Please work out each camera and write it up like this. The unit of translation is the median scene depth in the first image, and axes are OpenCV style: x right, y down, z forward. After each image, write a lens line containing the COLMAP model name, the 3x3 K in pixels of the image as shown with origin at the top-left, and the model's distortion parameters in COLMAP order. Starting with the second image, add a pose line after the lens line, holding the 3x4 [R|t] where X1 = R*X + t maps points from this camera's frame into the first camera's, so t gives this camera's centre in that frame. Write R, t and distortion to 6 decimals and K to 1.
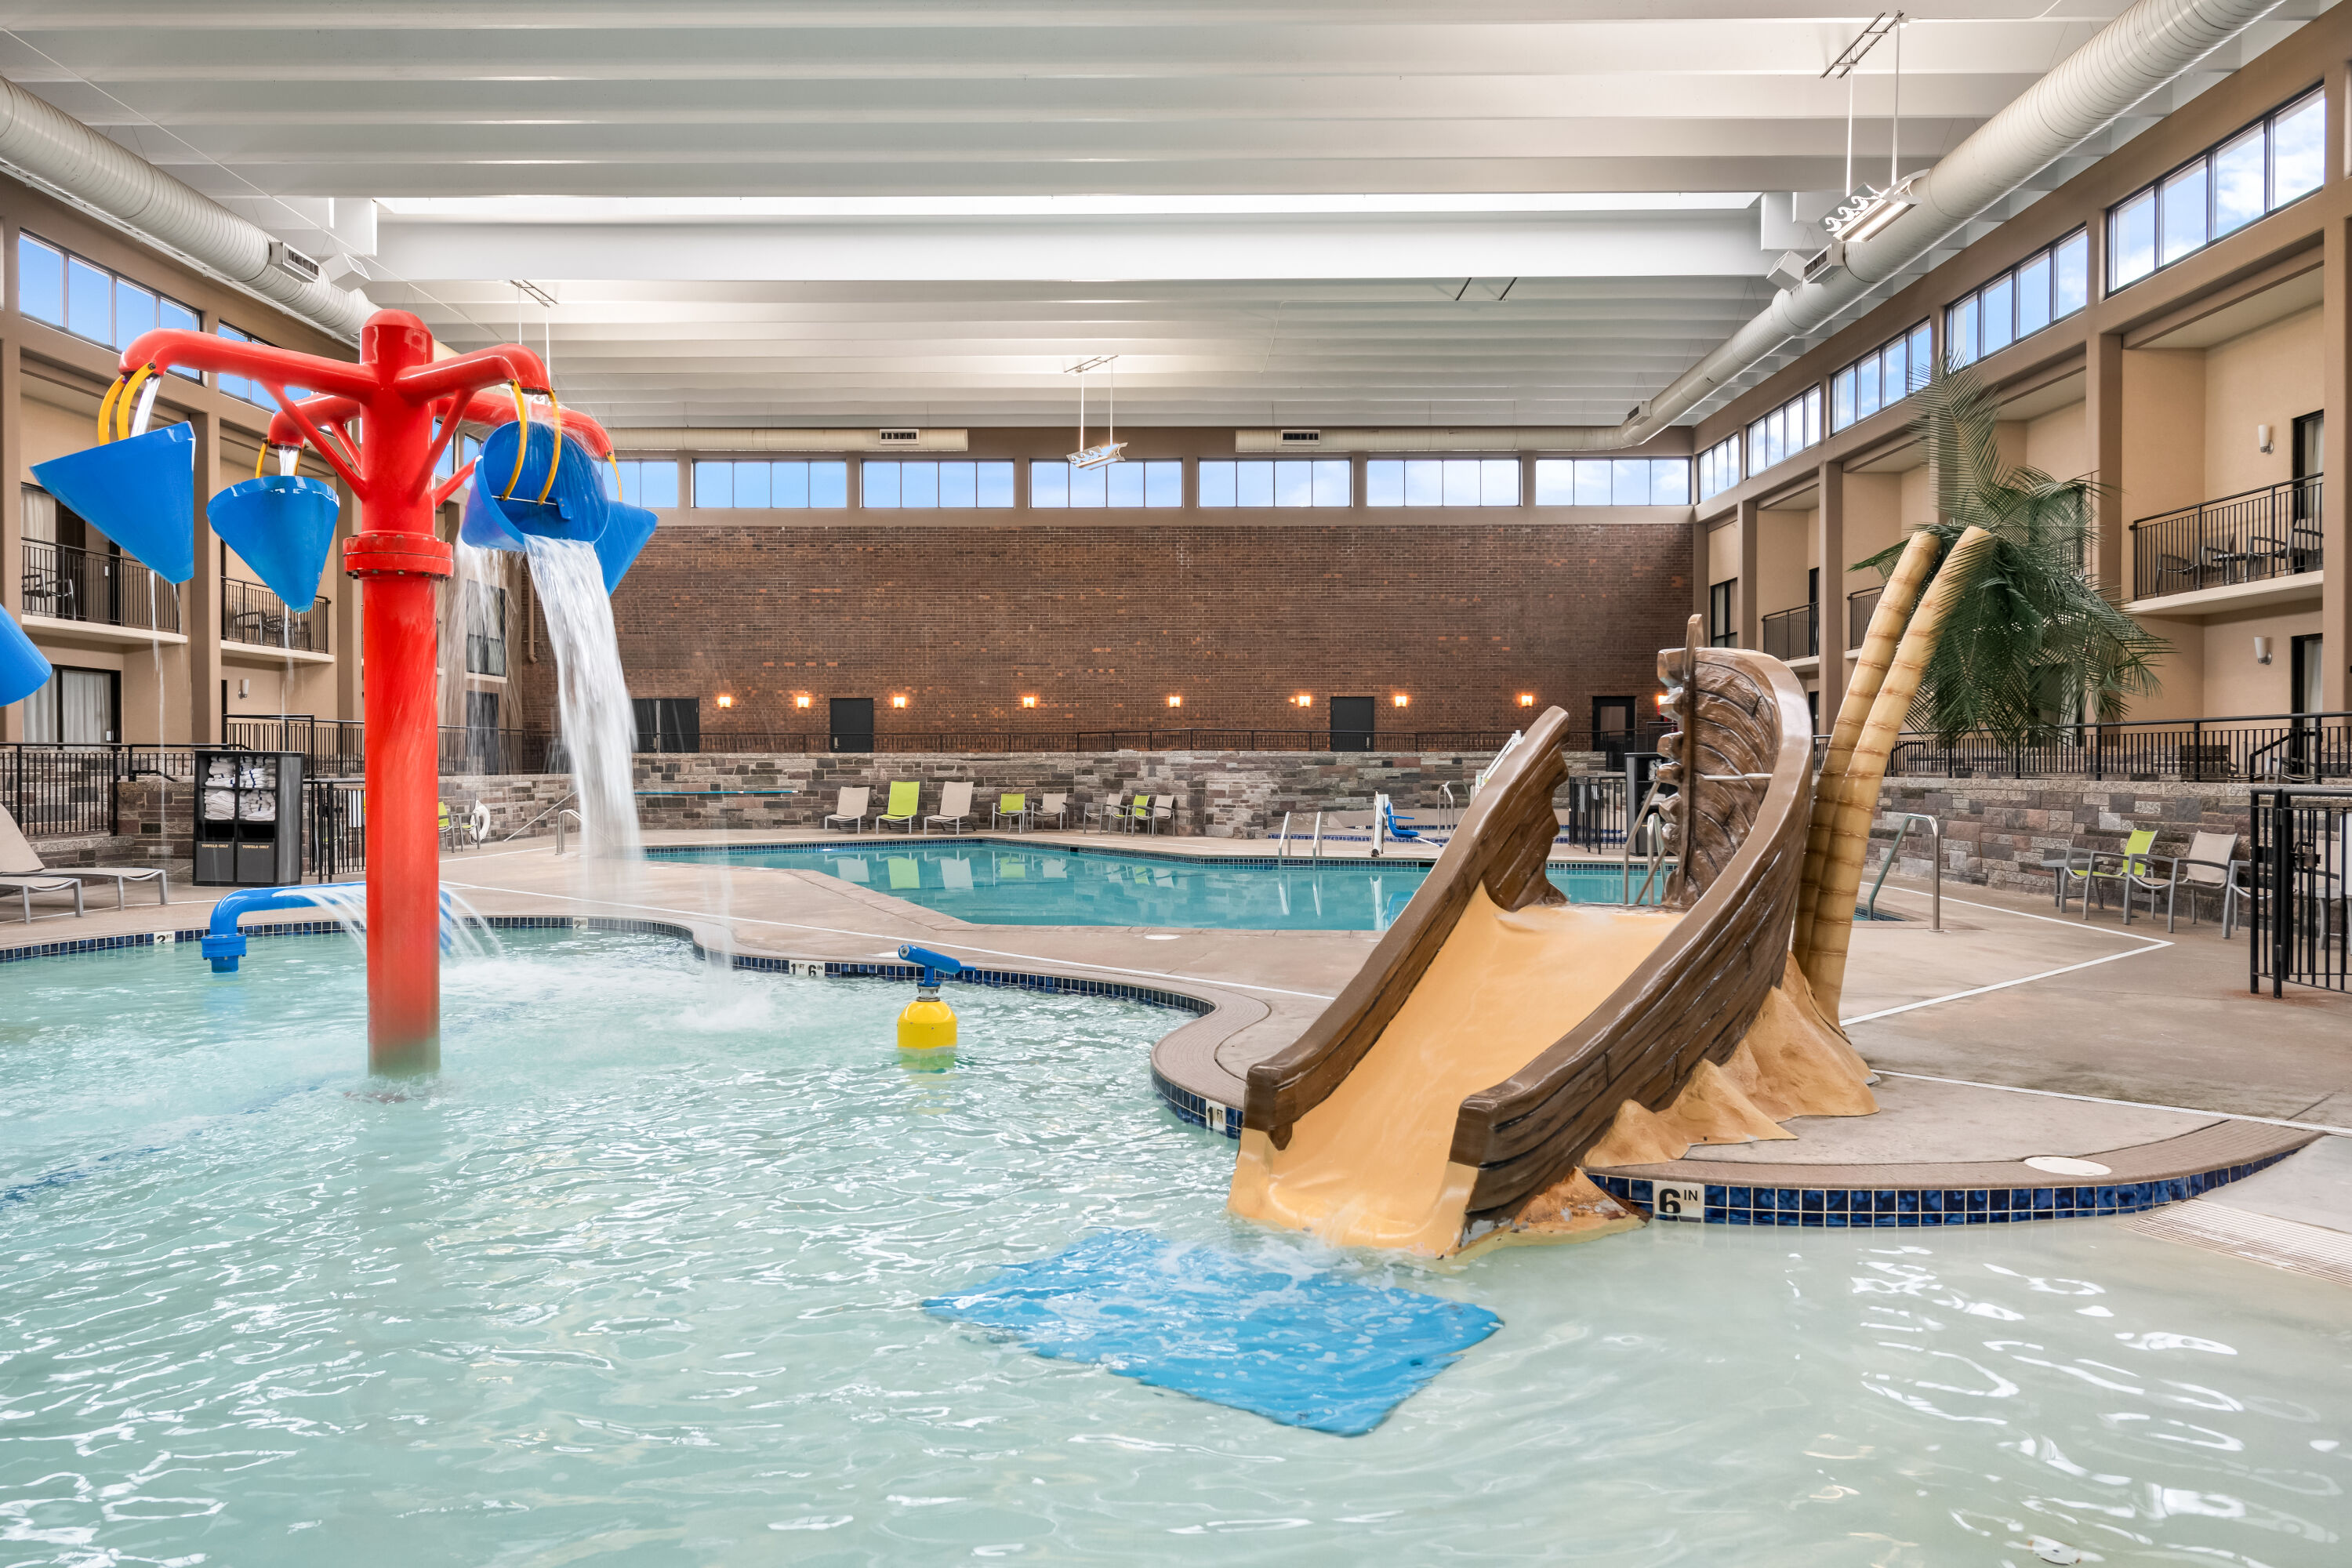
lens RADIAL K [[1537.6, 0, 1171.1], [0, 1537.6, 771.5], [0, 0, 1]] dist [0.039373, -0.008495]
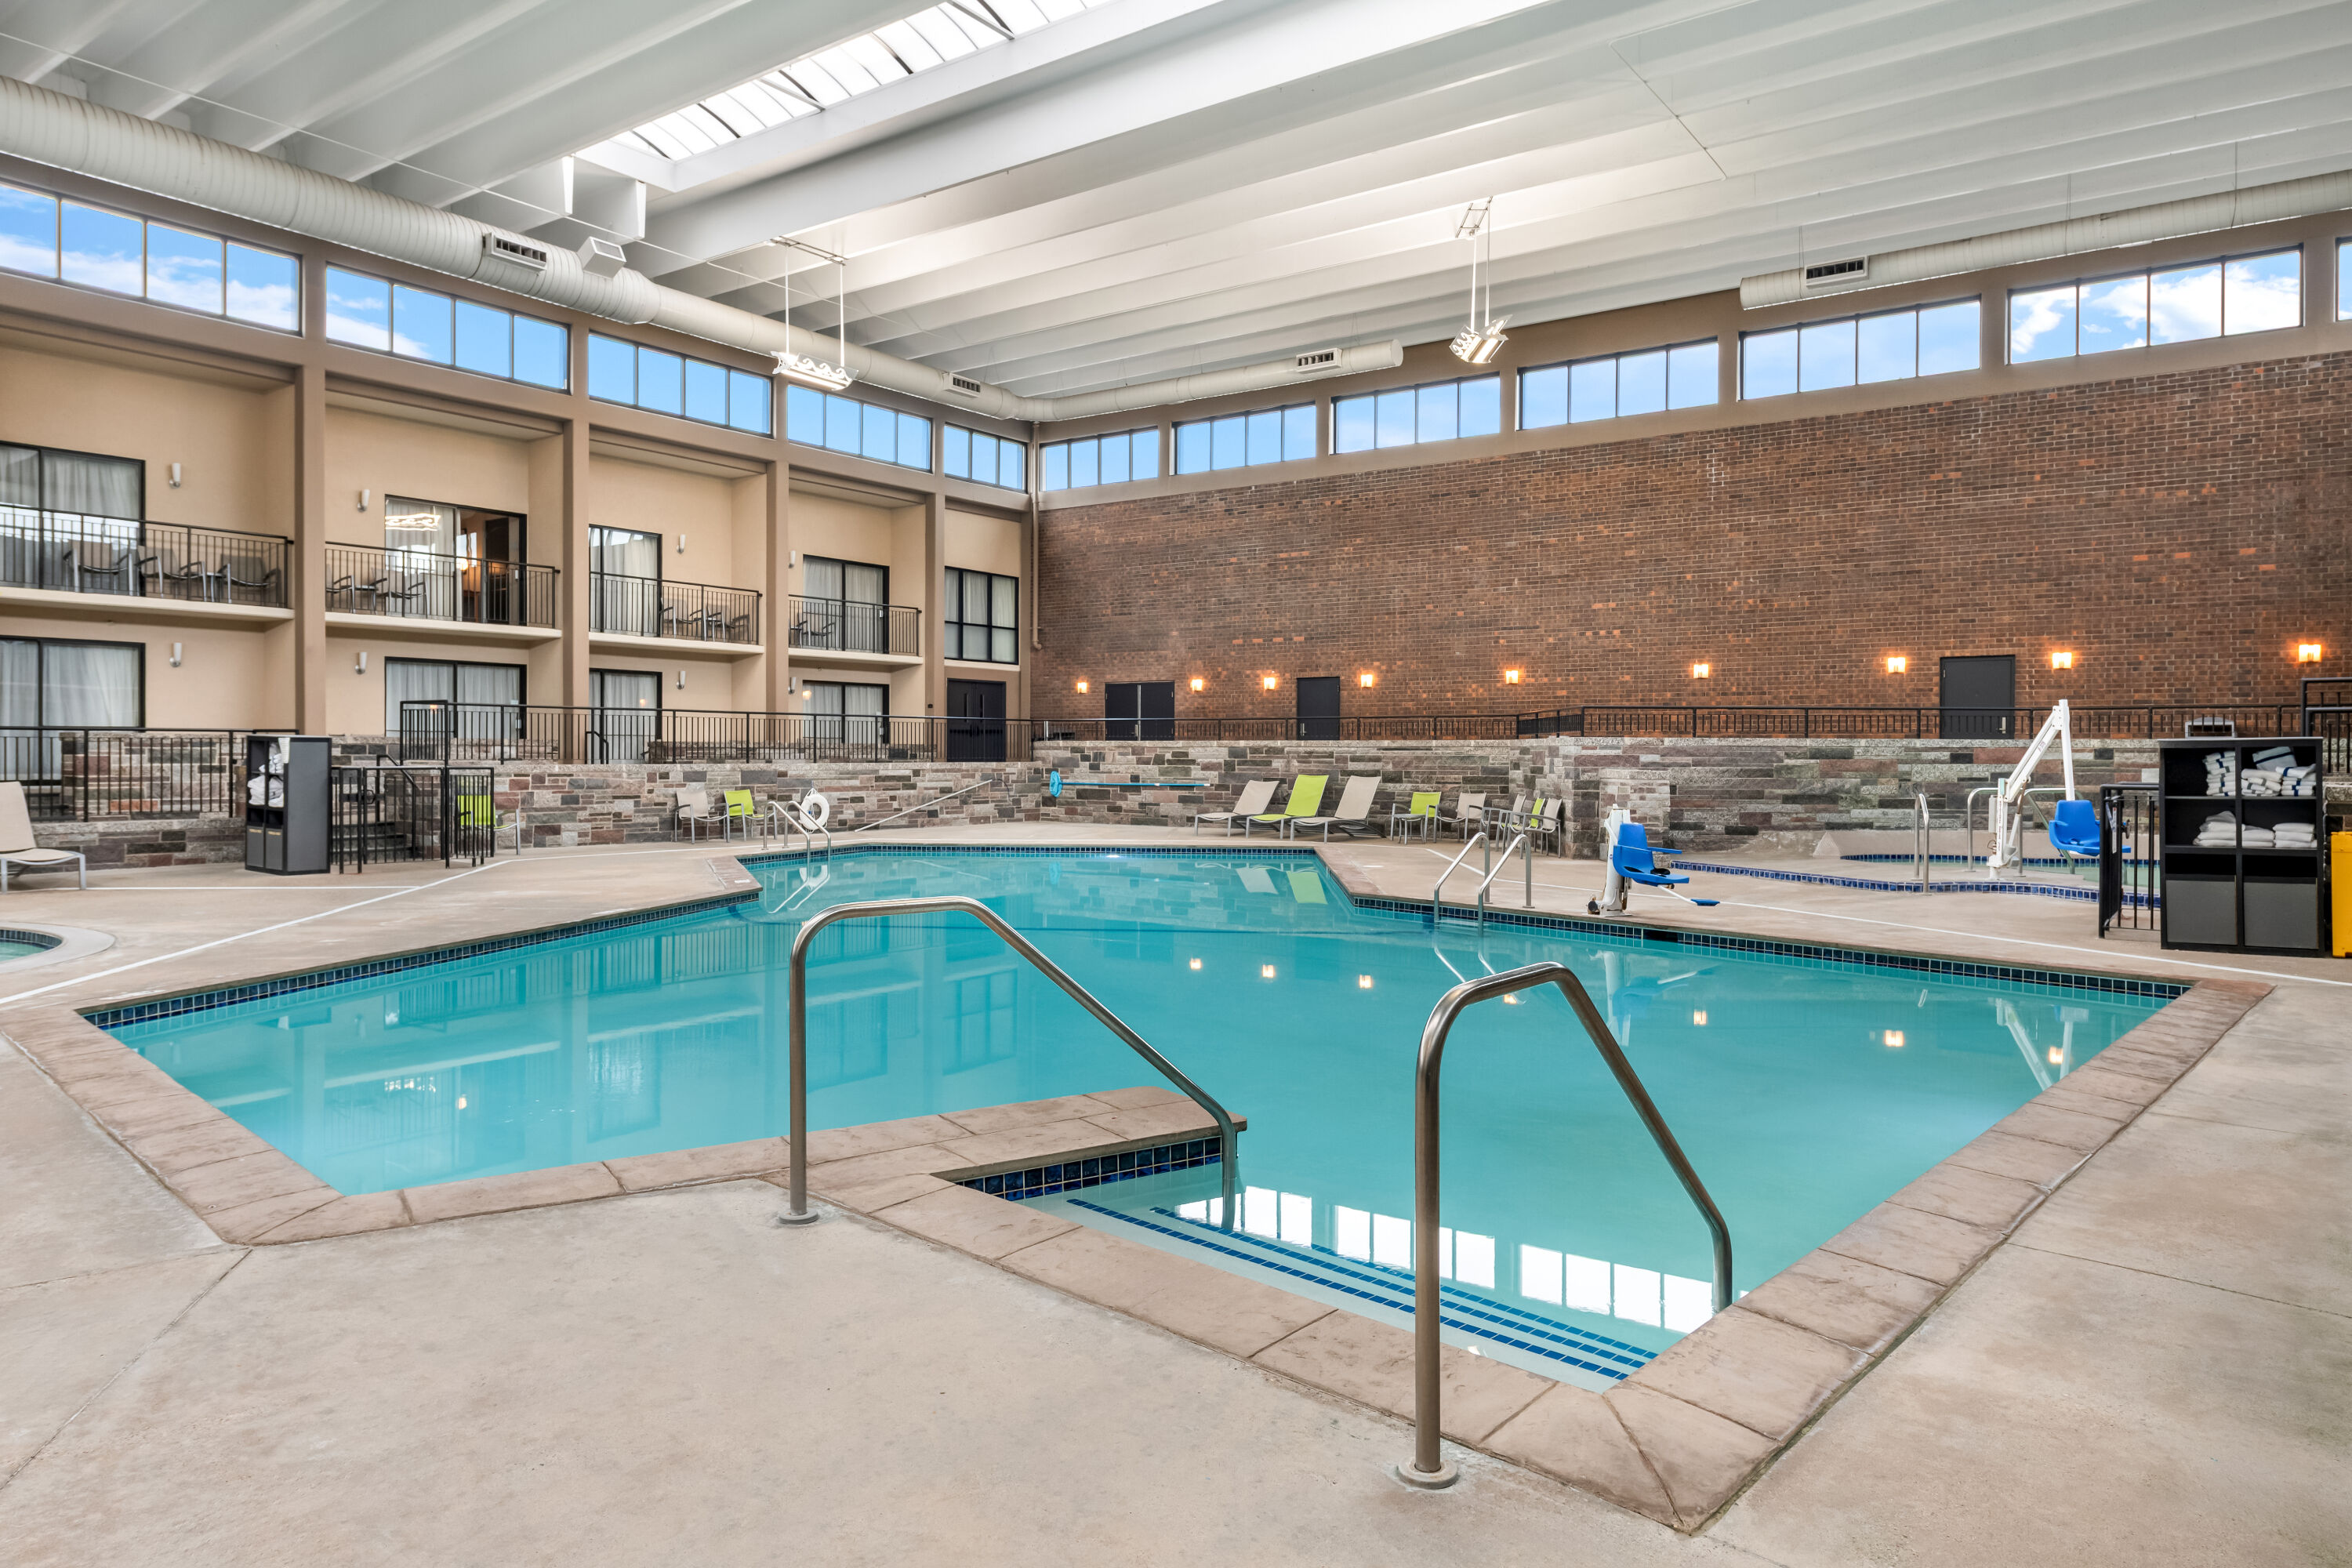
lens RADIAL K [[1478.2, 0, 1166.7], [0, 1478.2, 766.5], [0, 0, 1]] dist [0.011255, -0.000818]
pose [[0.815209, 0.010373, -0.579074, 0.203770], [-0.008508, 0.999946, 0.005934, -0.001990], [0.579104, 0.000089, 0.815253, 0.278986]]
